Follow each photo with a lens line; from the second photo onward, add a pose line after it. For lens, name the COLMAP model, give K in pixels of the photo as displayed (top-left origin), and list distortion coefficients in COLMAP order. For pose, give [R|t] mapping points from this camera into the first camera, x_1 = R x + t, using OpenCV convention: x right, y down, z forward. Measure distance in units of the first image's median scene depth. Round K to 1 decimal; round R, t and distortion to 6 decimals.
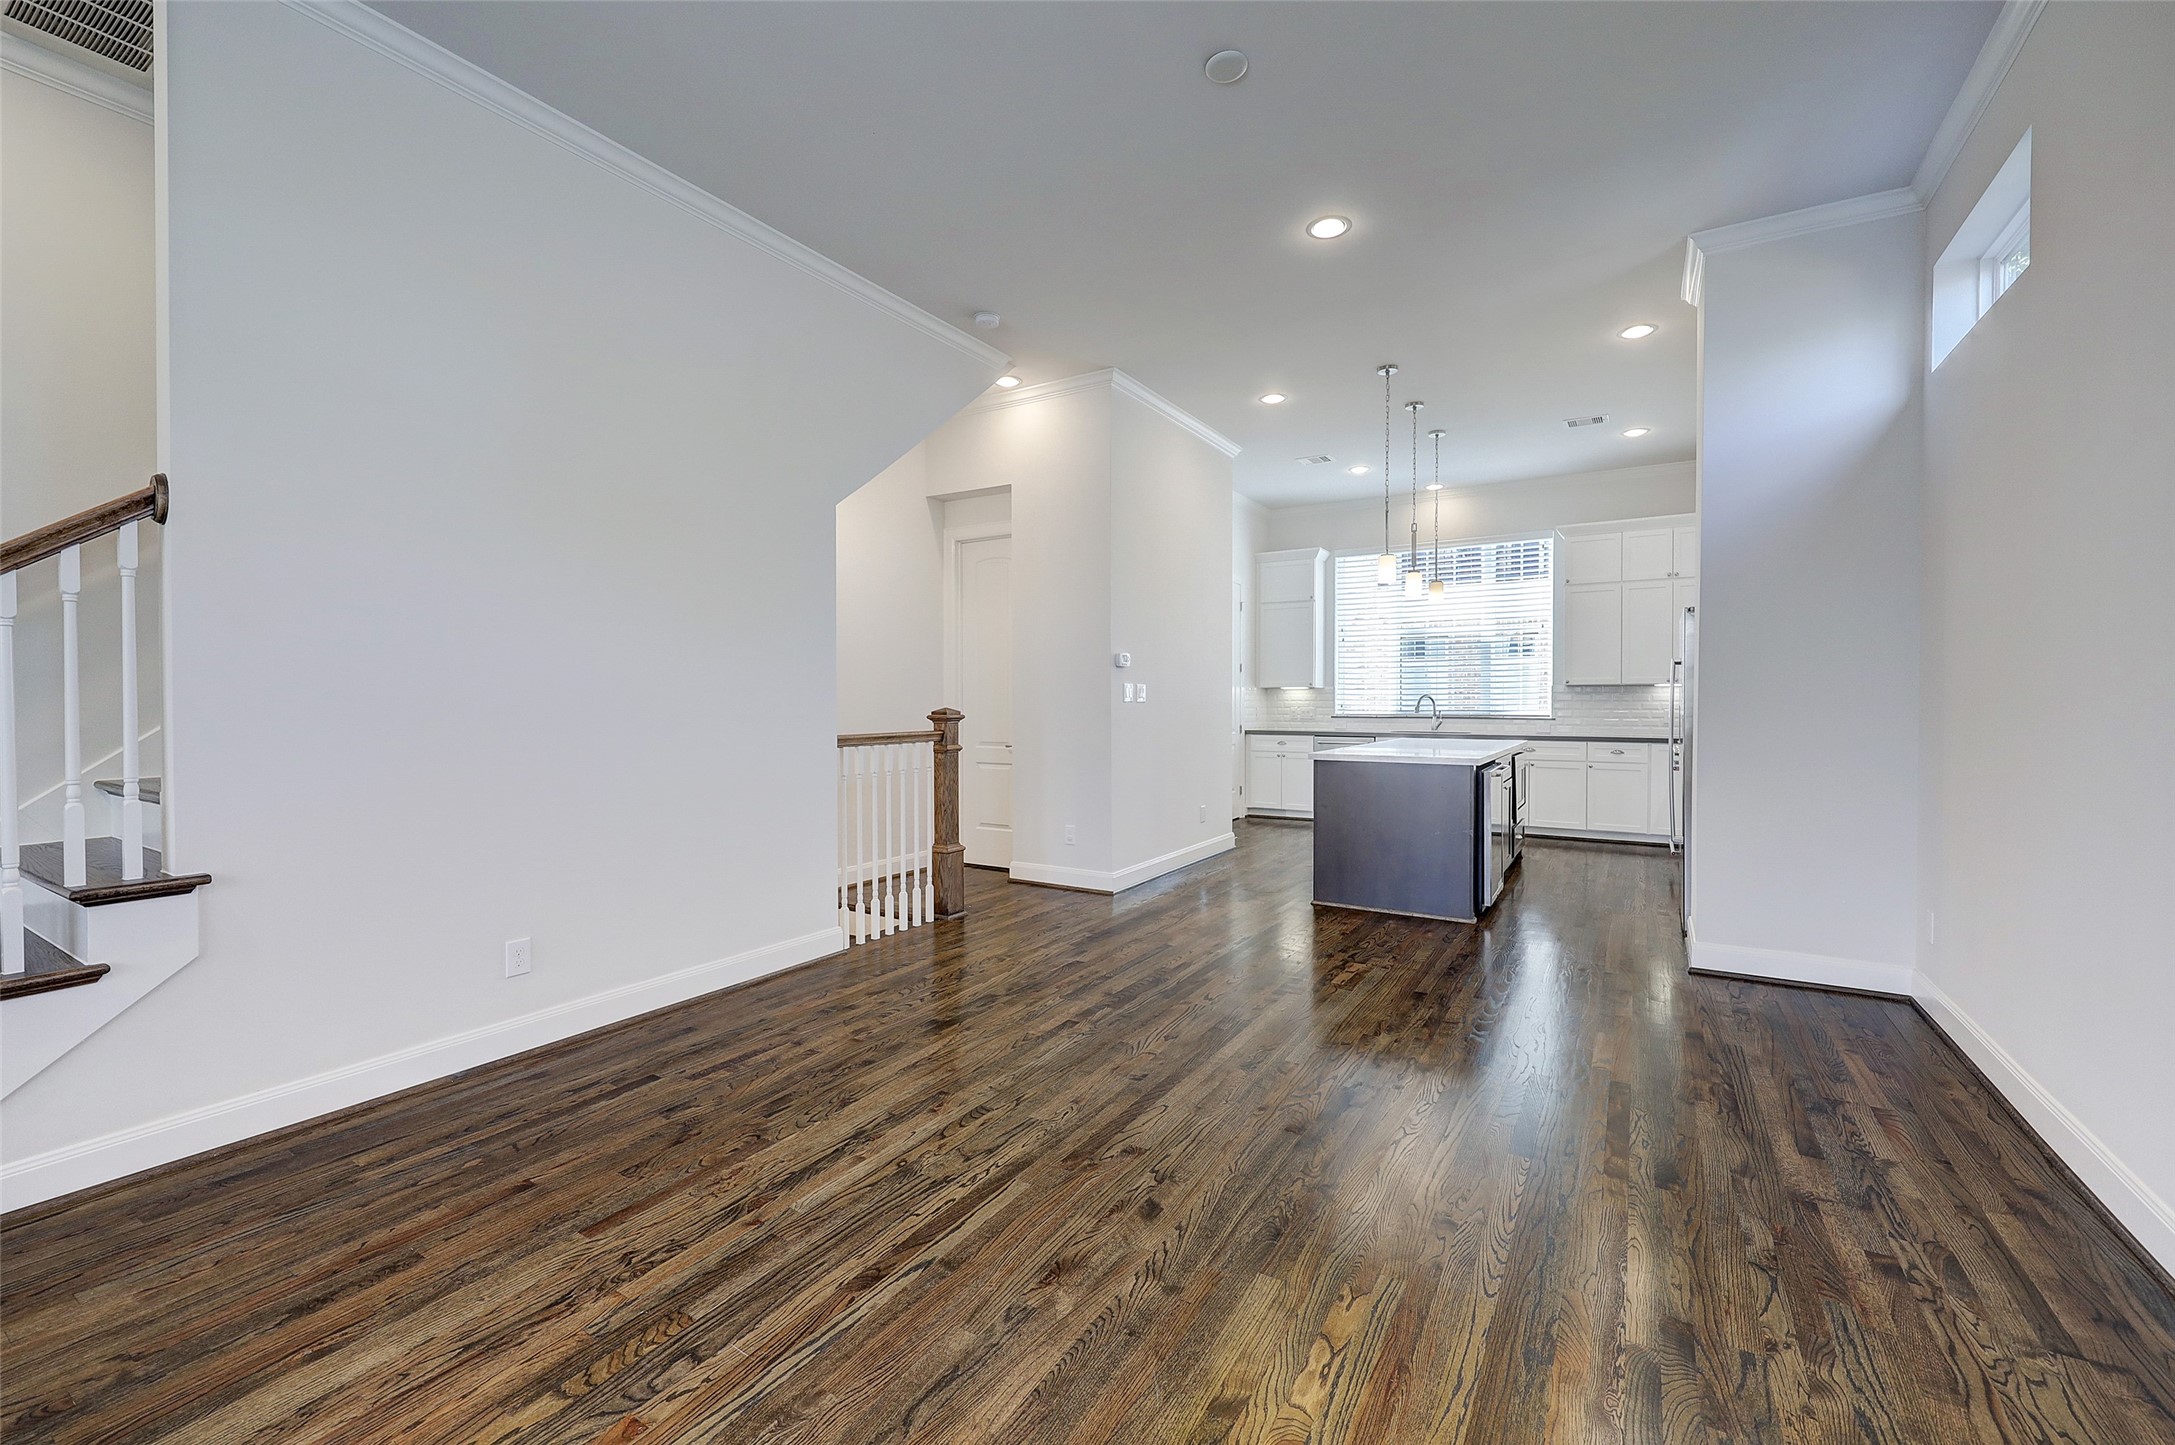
lens RADIAL K [[891.2, 0, 1096.1], [0, 891.2, 713.1], [0, 0, 1]] dist [-0.000385, 0.000871]
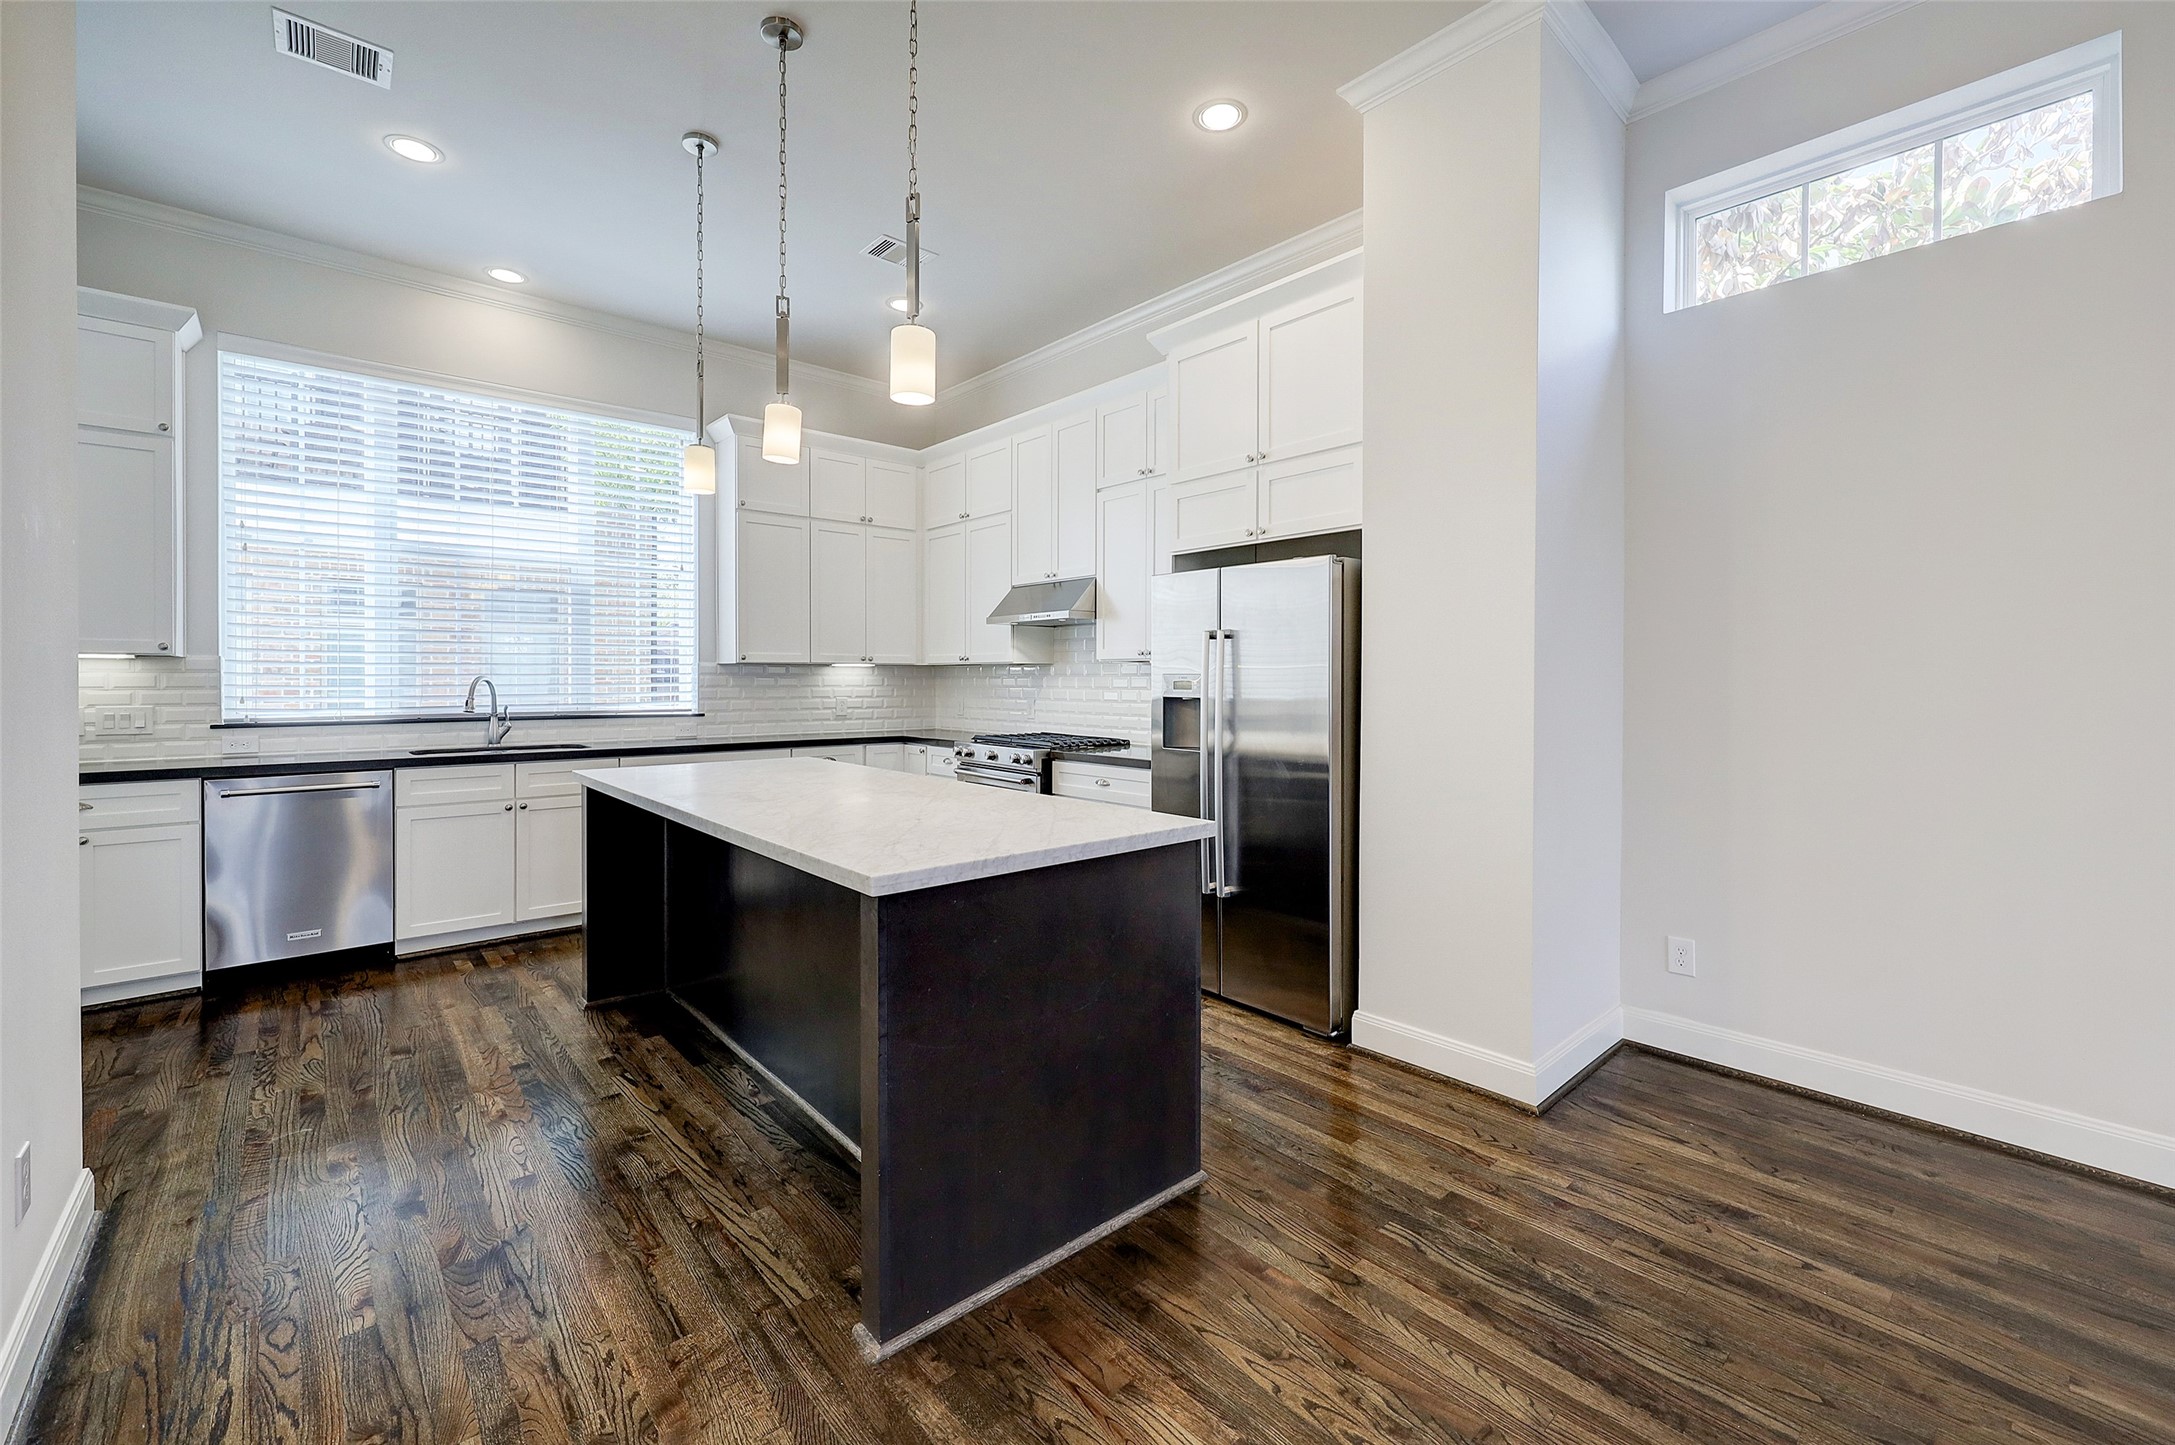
lens RADIAL K [[891.2, 0, 1106.5], [0, 891.2, 692.4], [0, 0, 1]] dist [-0.000385, 0.000871]
pose [[0.292523, -0.015411, 0.956134, -0.048641], [0.011219, 0.999857, 0.012683, -0.035794], [-0.956193, 0.007017, 0.292654, 1.327802]]
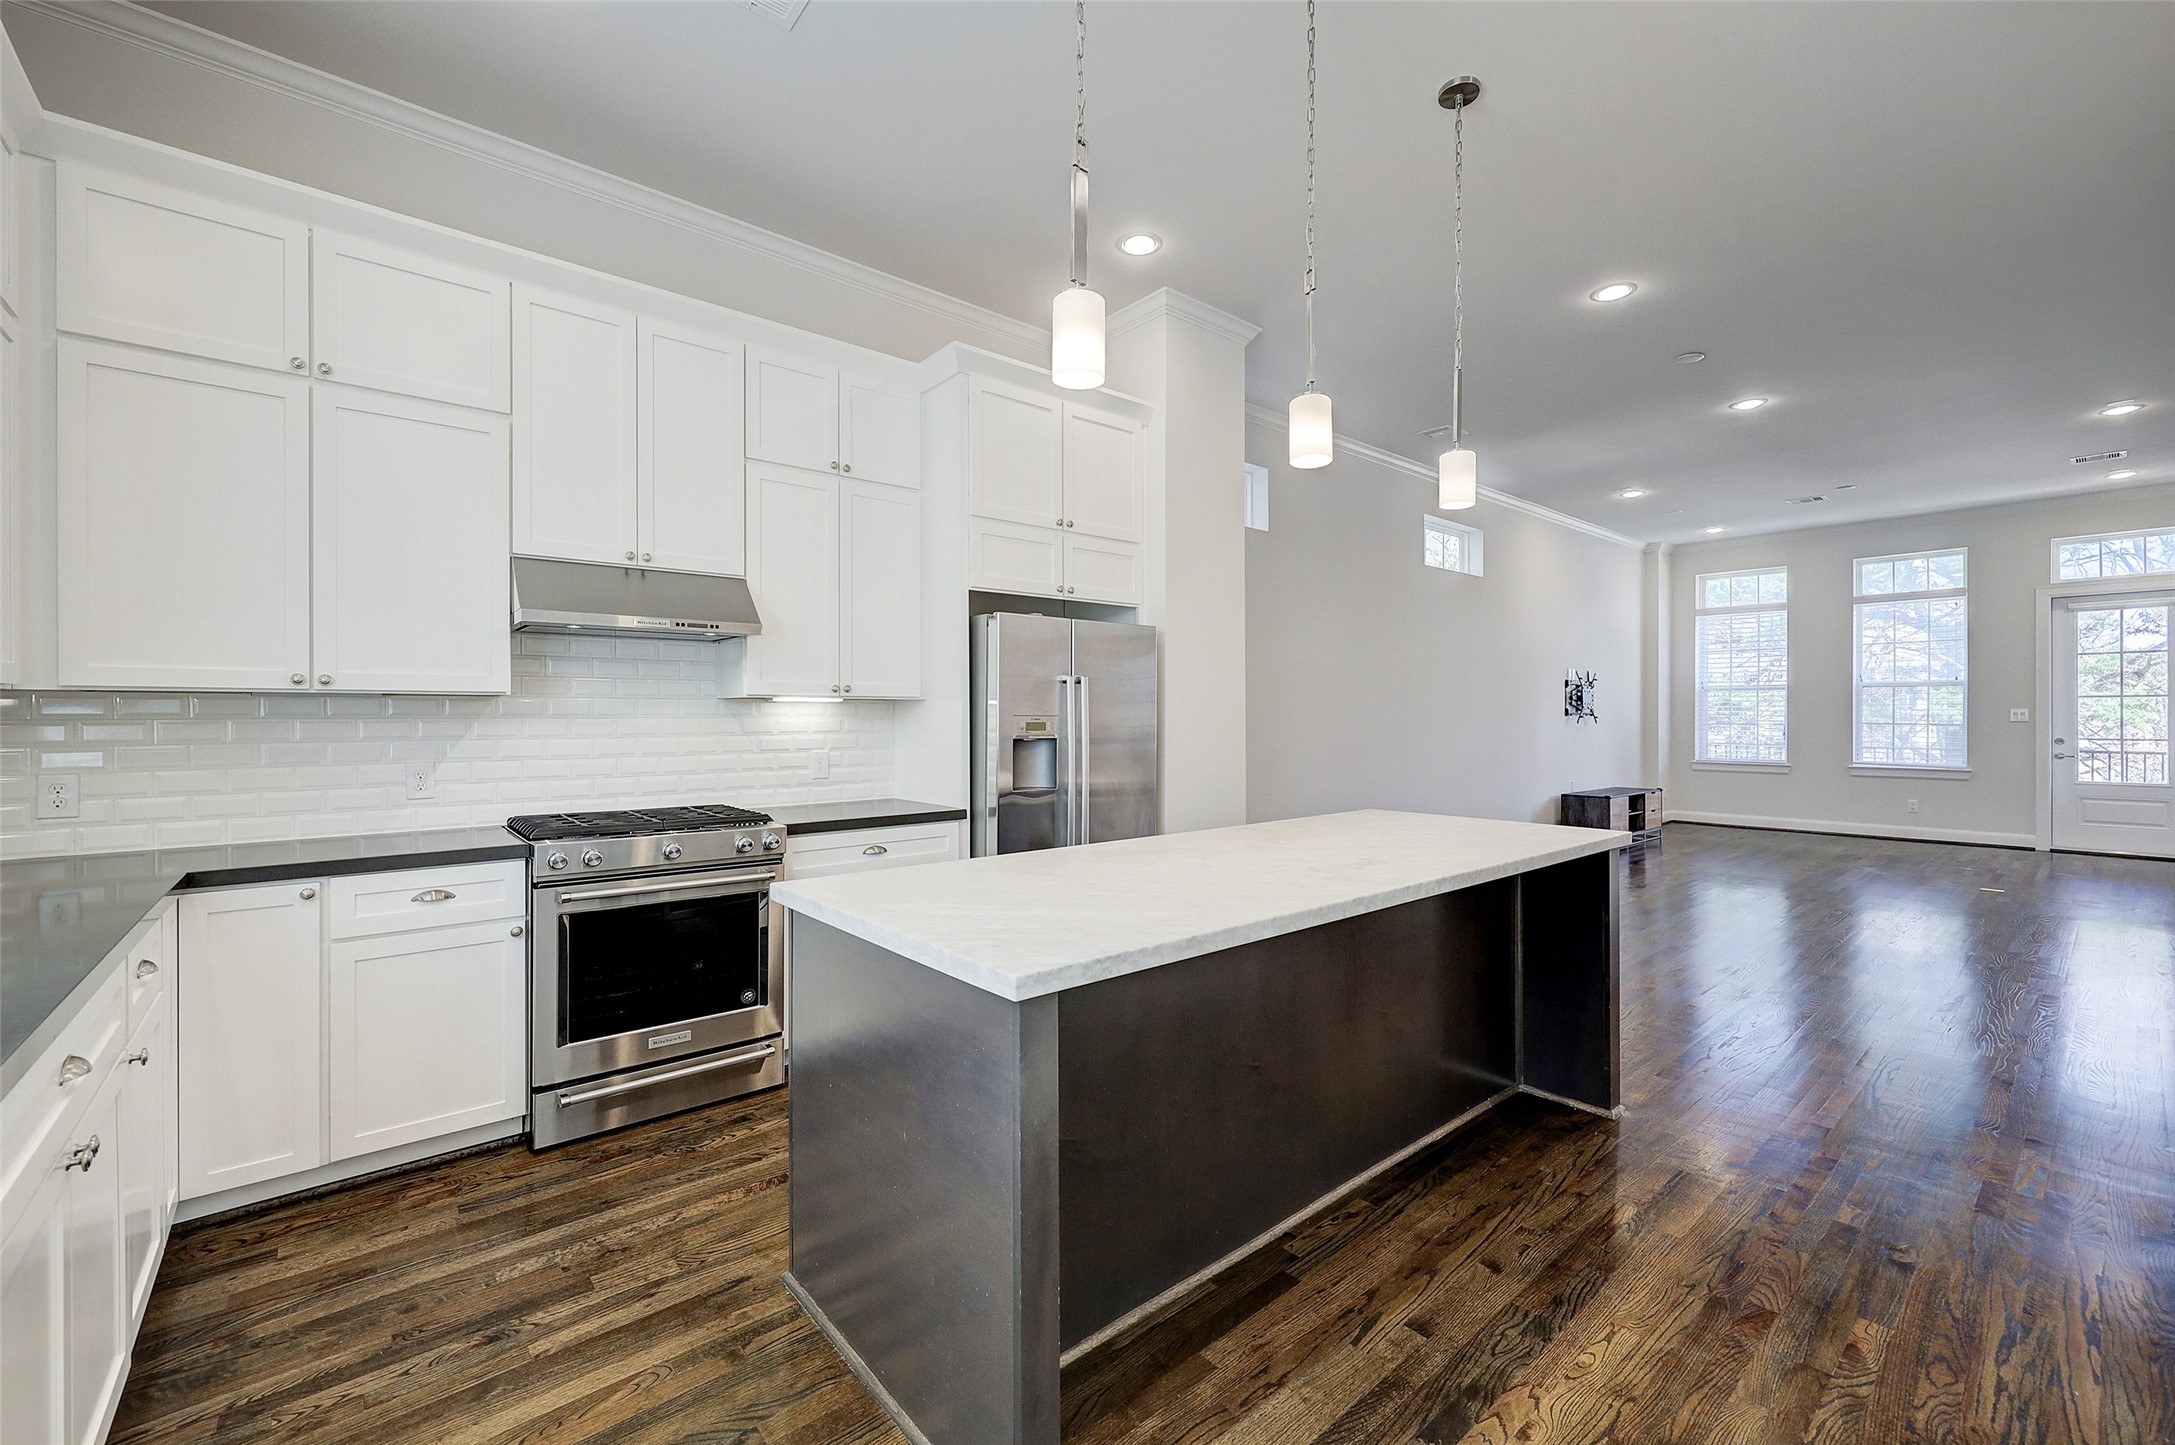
lens RADIAL K [[891.2, 0, 1076.7], [0, 891.2, 718.6], [0, 0, 1]] dist [-0.000385, 0.000871]
pose [[-0.945914, -0.000664, 0.324416, 0.577131], [0.005375, 0.999829, 0.017716, -0.056653], [-0.324372, 0.018502, -0.945748, 2.526571]]
